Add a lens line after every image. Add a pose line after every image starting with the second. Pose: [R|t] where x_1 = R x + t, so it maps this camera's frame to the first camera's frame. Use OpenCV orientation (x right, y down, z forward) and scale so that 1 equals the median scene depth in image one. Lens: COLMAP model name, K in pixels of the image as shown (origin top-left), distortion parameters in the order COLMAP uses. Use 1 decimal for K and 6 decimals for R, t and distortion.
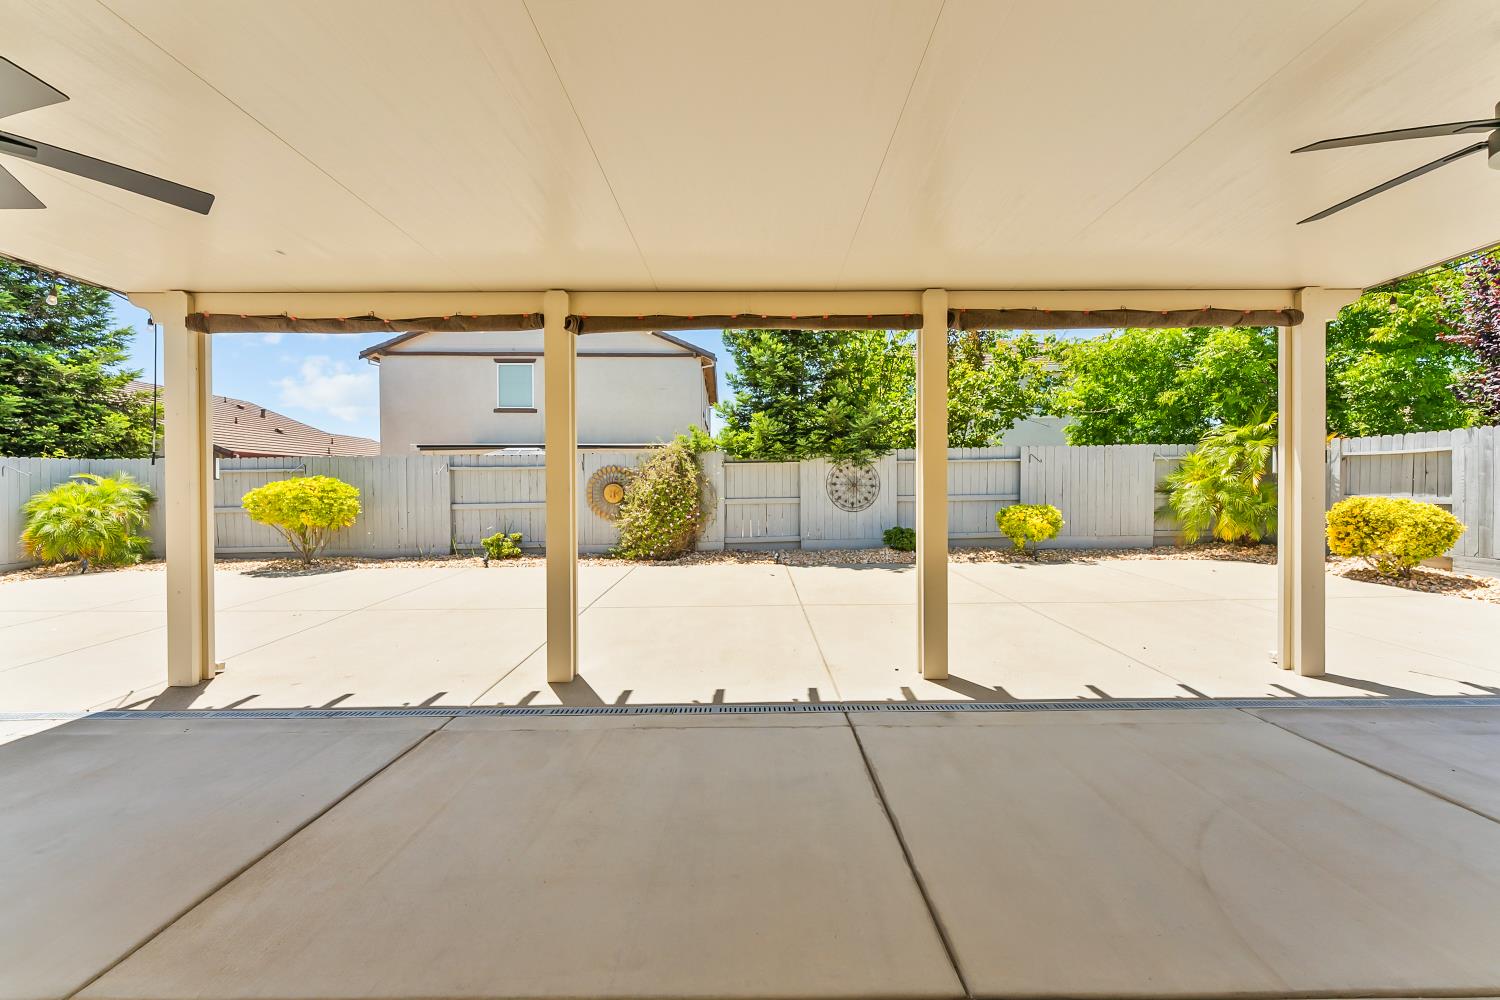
lens RADIAL K [[616.2, 0, 752.8], [0, 616.2, 483.8], [0, 0, 1]] dist [0.001498, -0.000033]
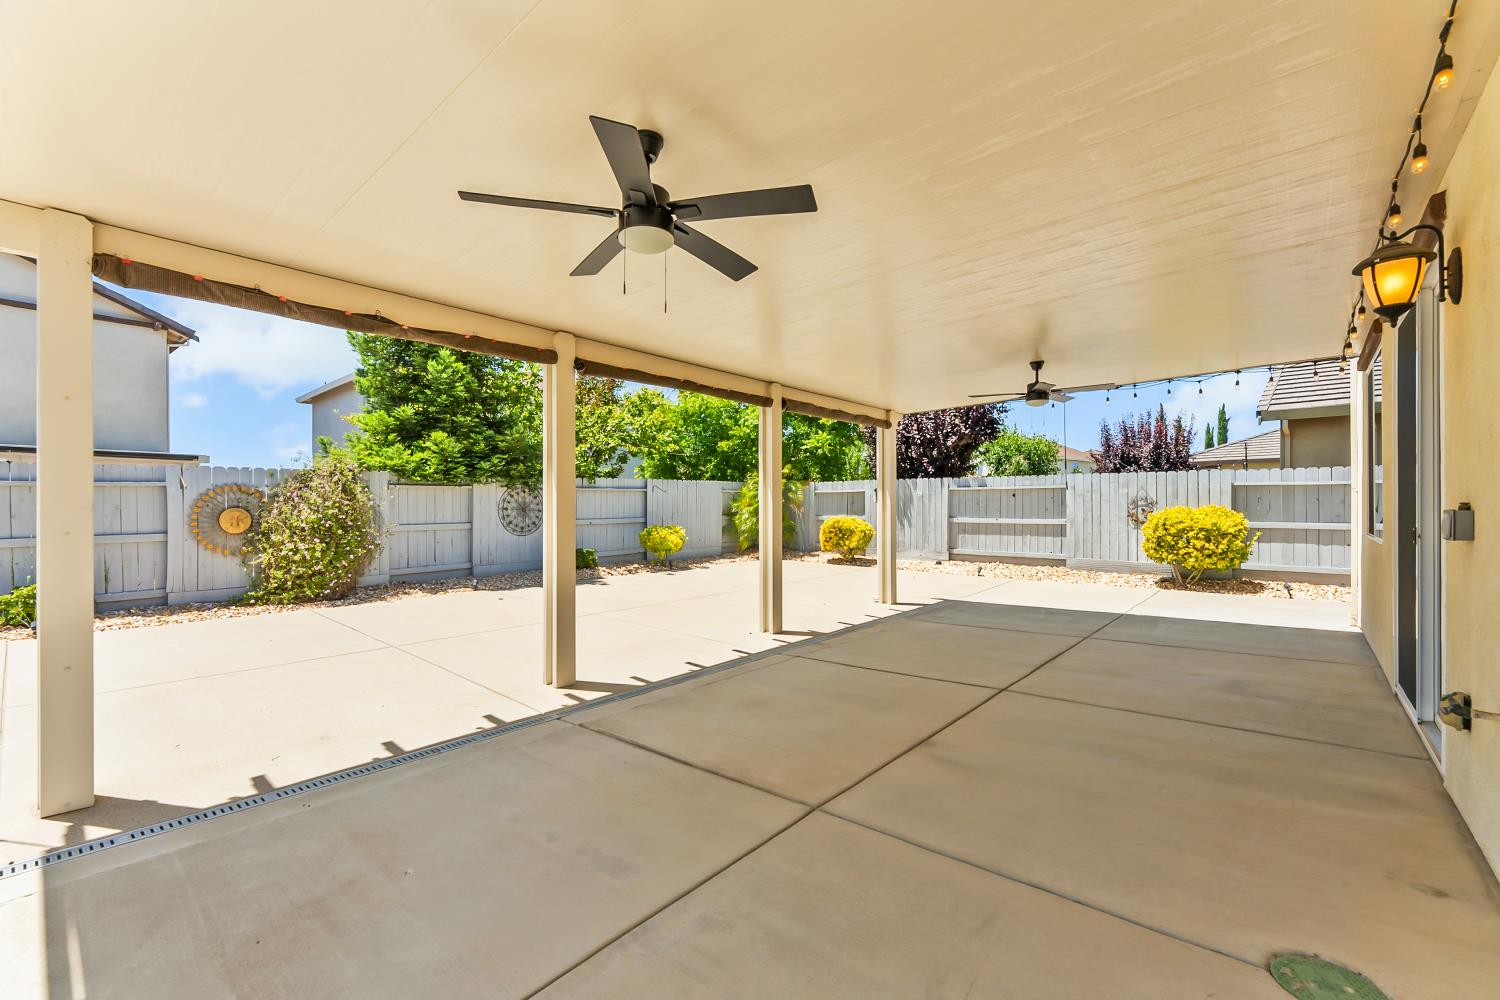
lens RADIAL K [[640.1, 0, 767.5], [0, 640.1, 507.7], [0, 0, 1]] dist [0.001858, -0.000083]
pose [[0.638865, 0.003128, 0.769312, -0.419442], [0.000125, 0.999991, -0.004170, 0.002719], [-0.769319, 0.002760, 0.638859, -0.005670]]
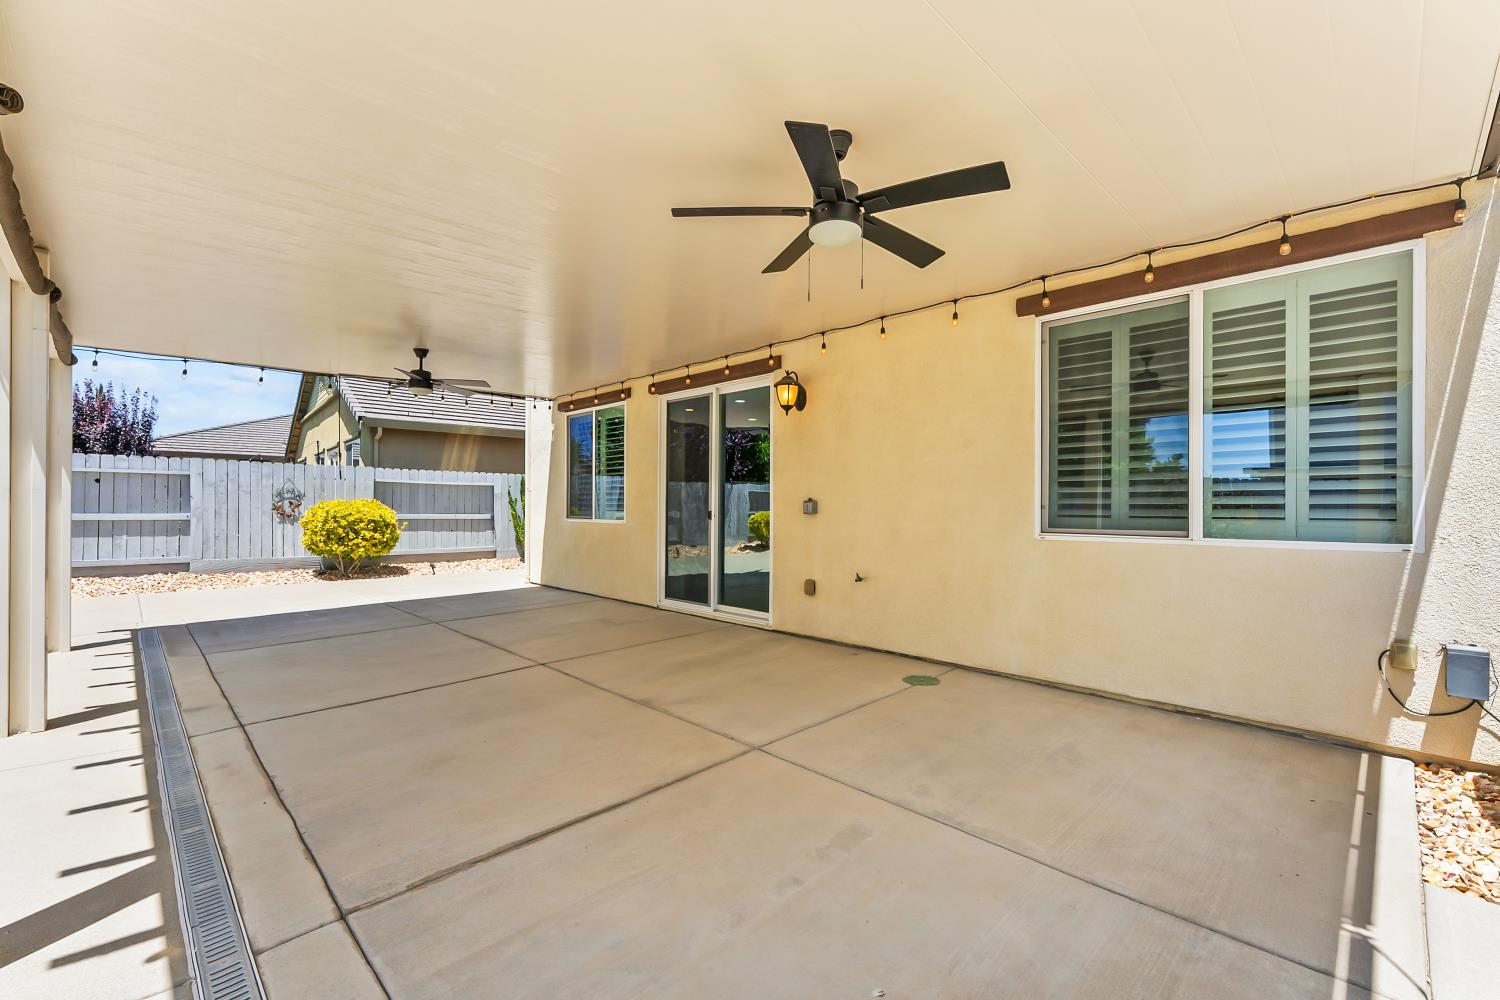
lens RADIAL K [[616.2, 0, 750.2], [0, 616.2, 502.9], [0, 0, 1]] dist [0.001498, -0.000033]
pose [[-0.707974, 0.004962, 0.706221, -0.411907], [-0.002322, 0.999954, -0.009354, 0.010060], [-0.706234, -0.008262, -0.707930, 0.400270]]
